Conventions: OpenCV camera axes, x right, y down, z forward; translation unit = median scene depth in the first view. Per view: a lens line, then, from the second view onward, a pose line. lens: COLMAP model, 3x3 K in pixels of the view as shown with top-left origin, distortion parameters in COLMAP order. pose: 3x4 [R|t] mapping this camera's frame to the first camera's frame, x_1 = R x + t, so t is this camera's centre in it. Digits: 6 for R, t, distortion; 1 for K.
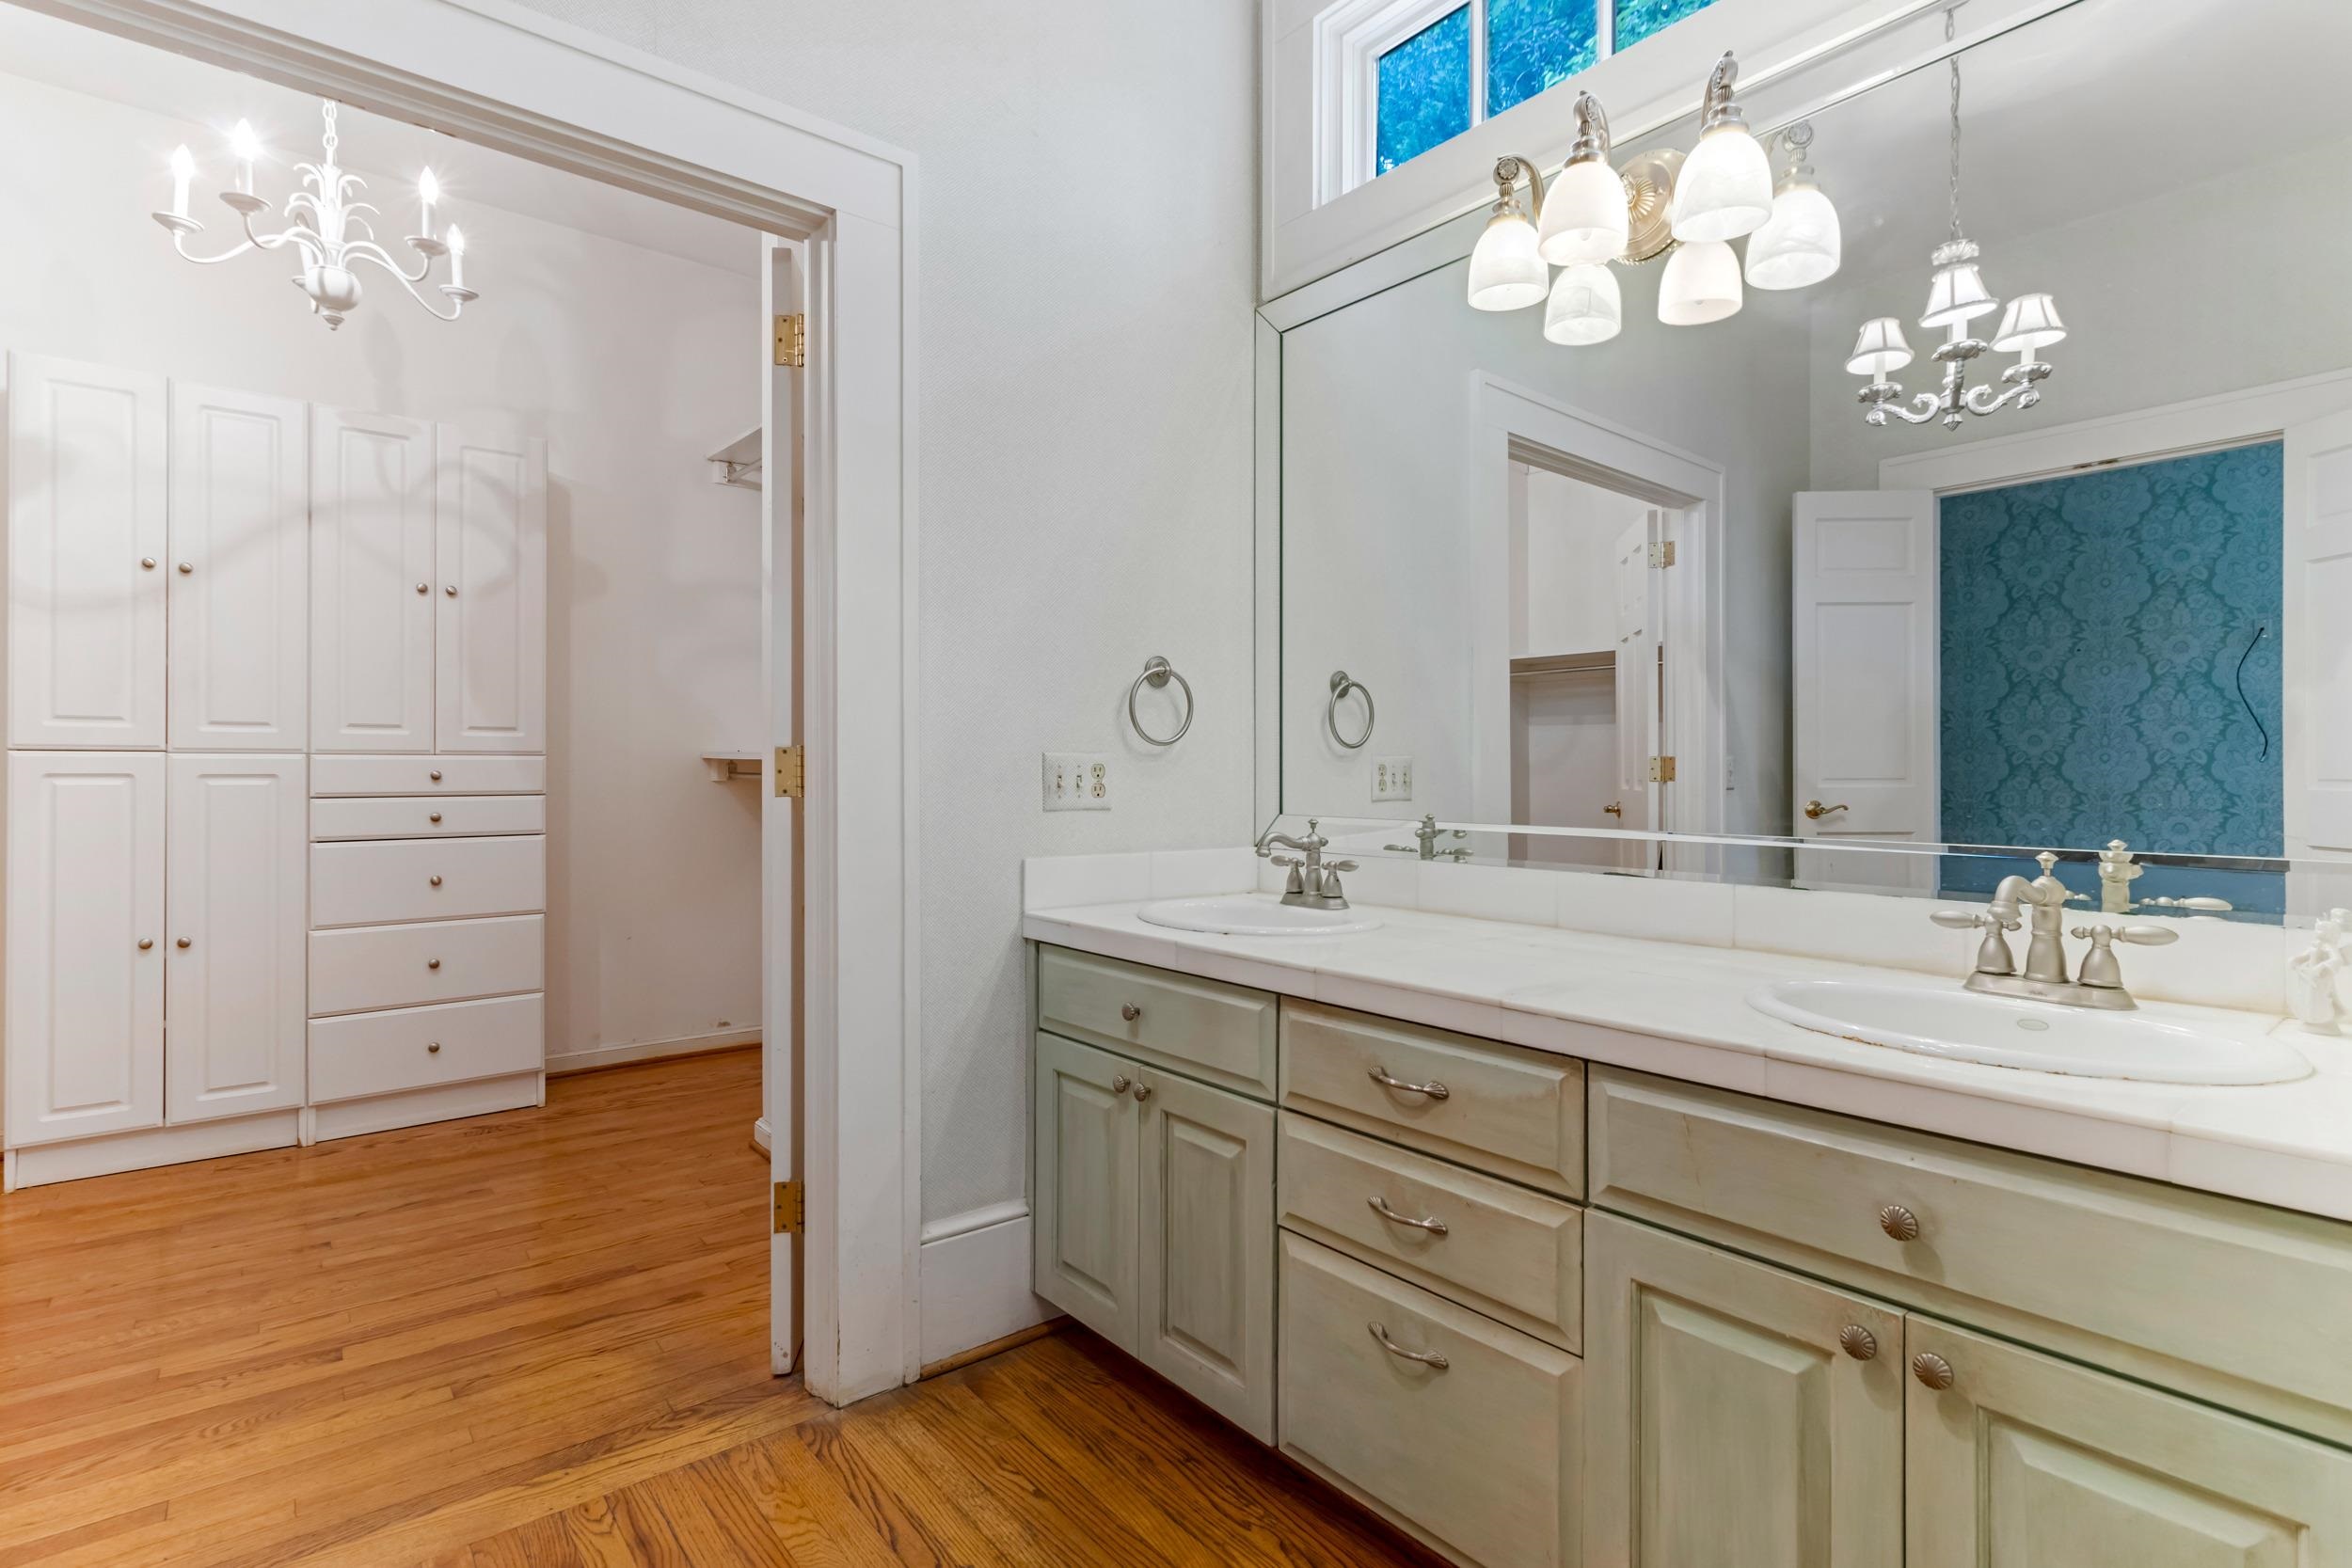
lens RADIAL K [[1132.9, 0, 1183.1], [0, 1132.9, 776.0], [0, 0, 1]] dist [0.001092, 0.001990]
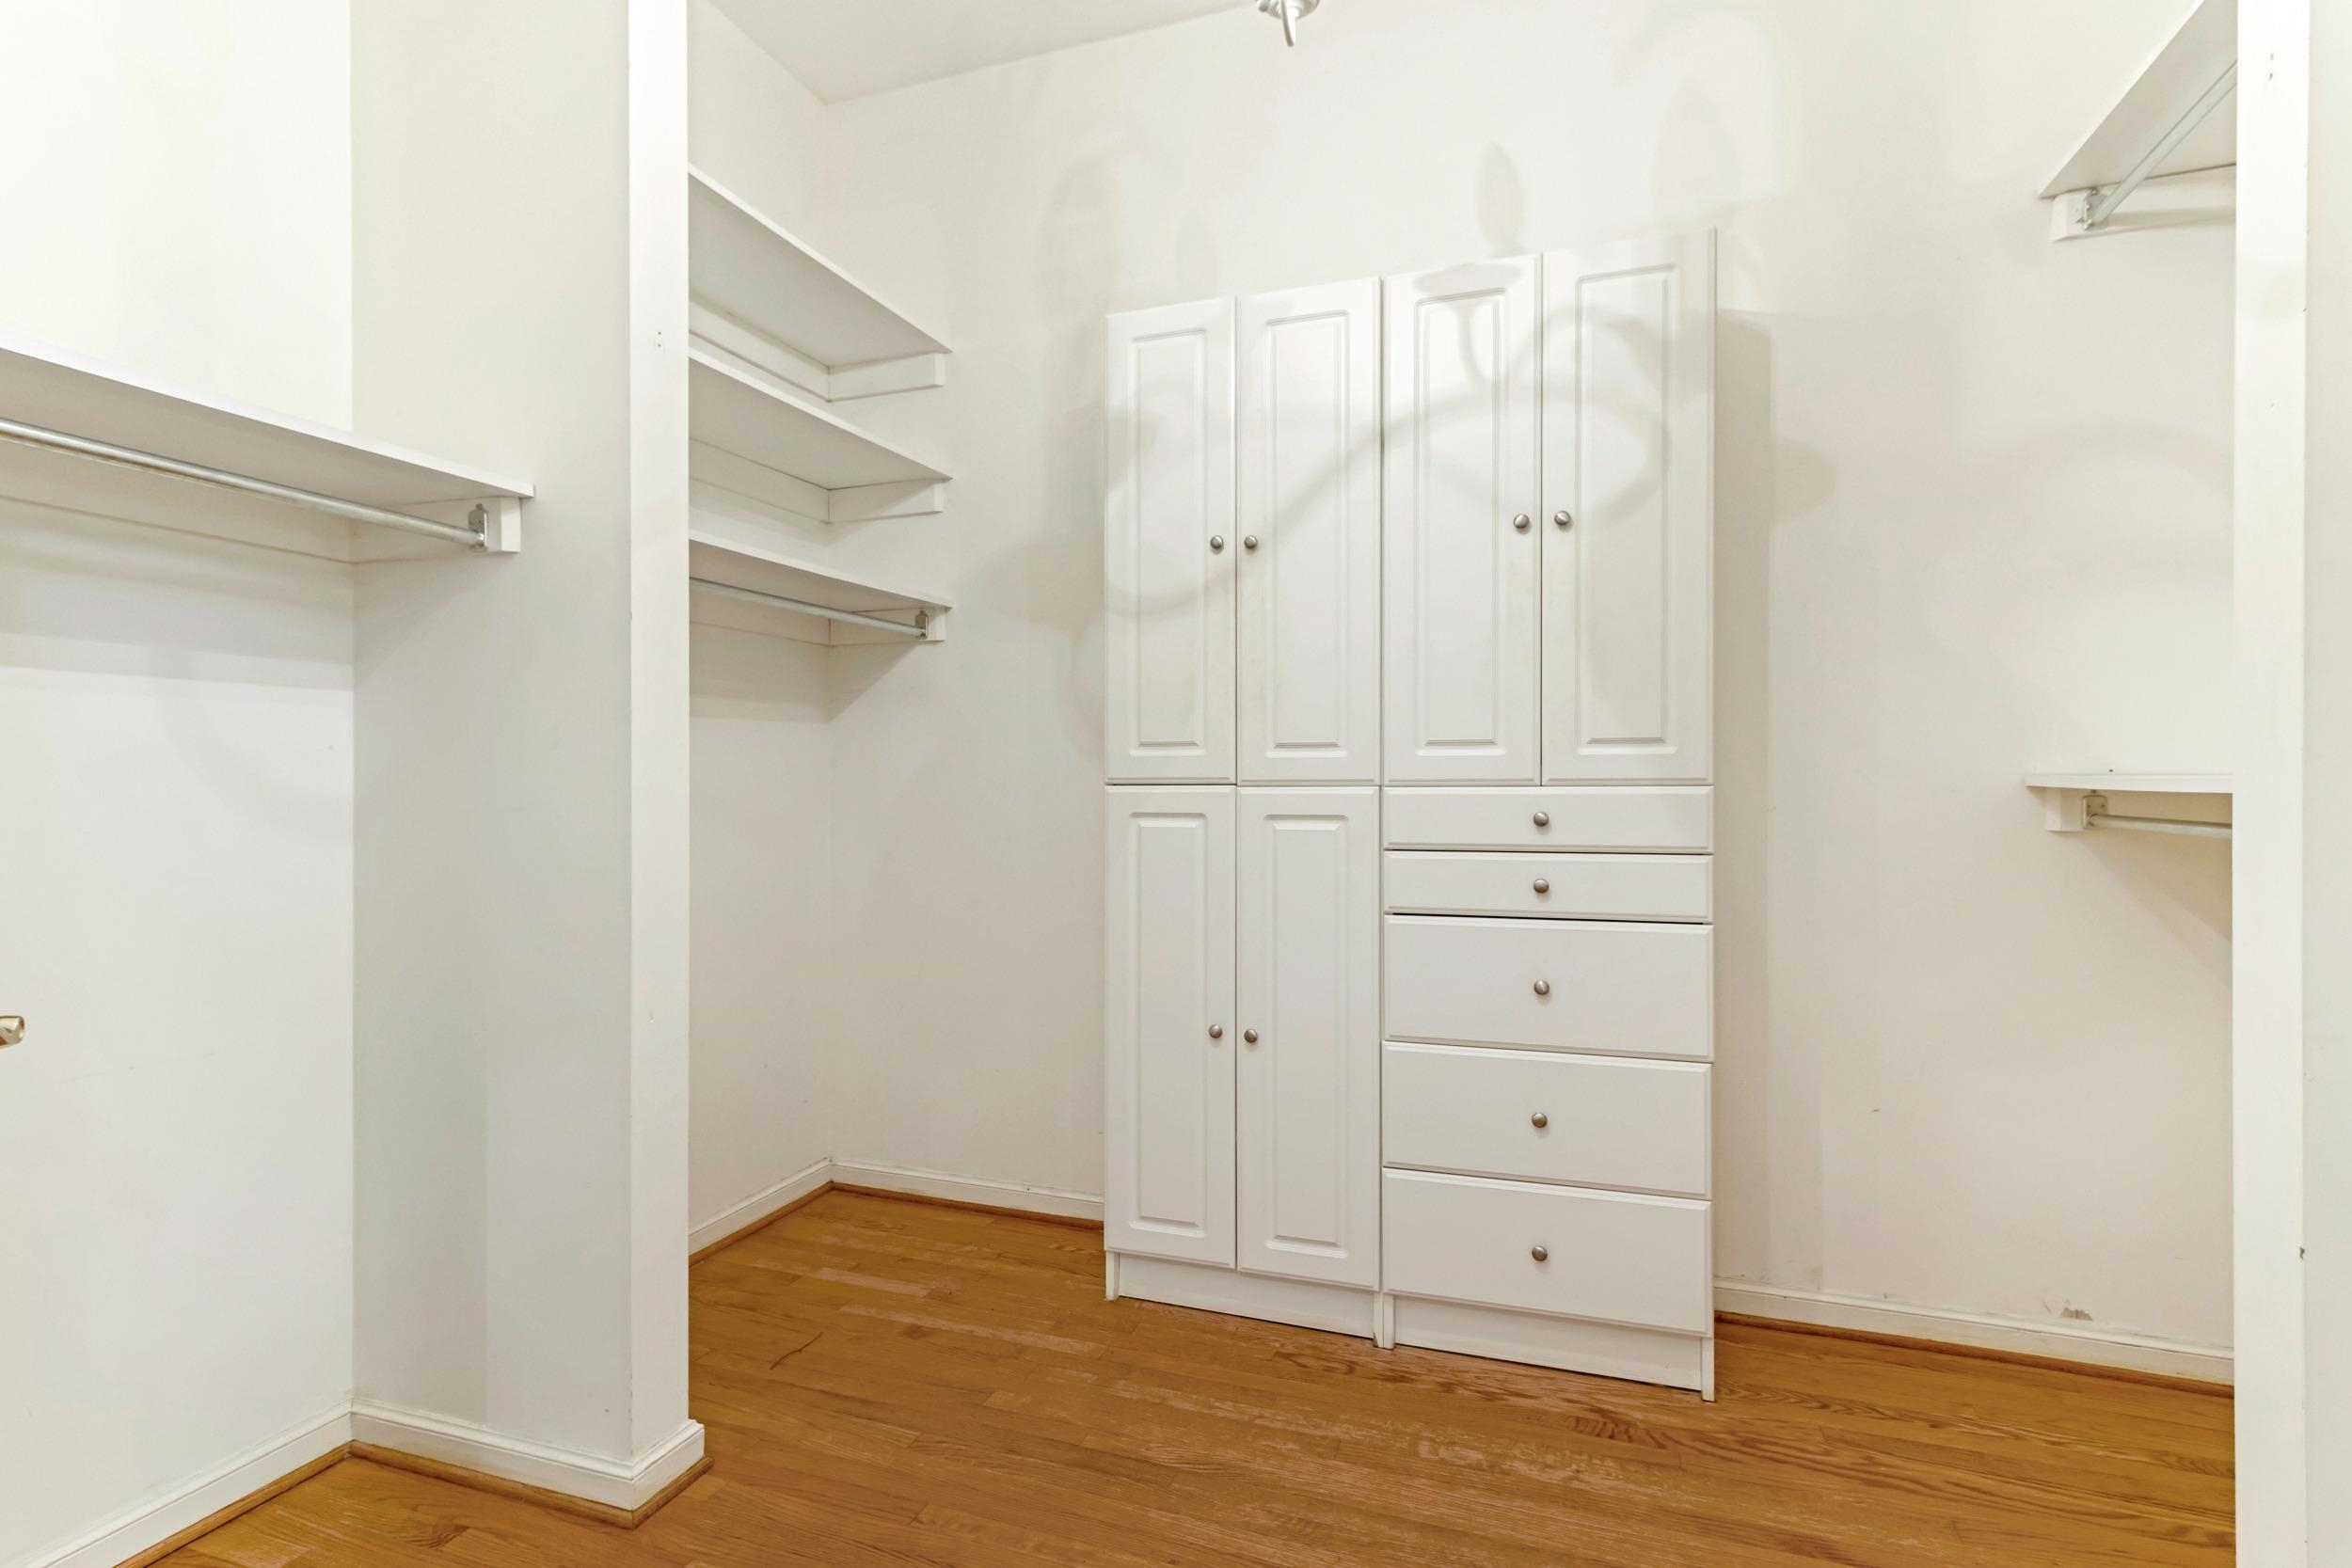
lens RADIAL K [[1132.9, 0, 1184.6], [0, 1132.9, 787.1], [0, 0, 1]] dist [0.001092, 0.001990]
pose [[0.518110, -0.001087, -0.855314, -0.229111], [-0.003210, 0.999990, -0.003216, -0.015741], [0.855308, 0.004411, 0.518101, 0.512620]]
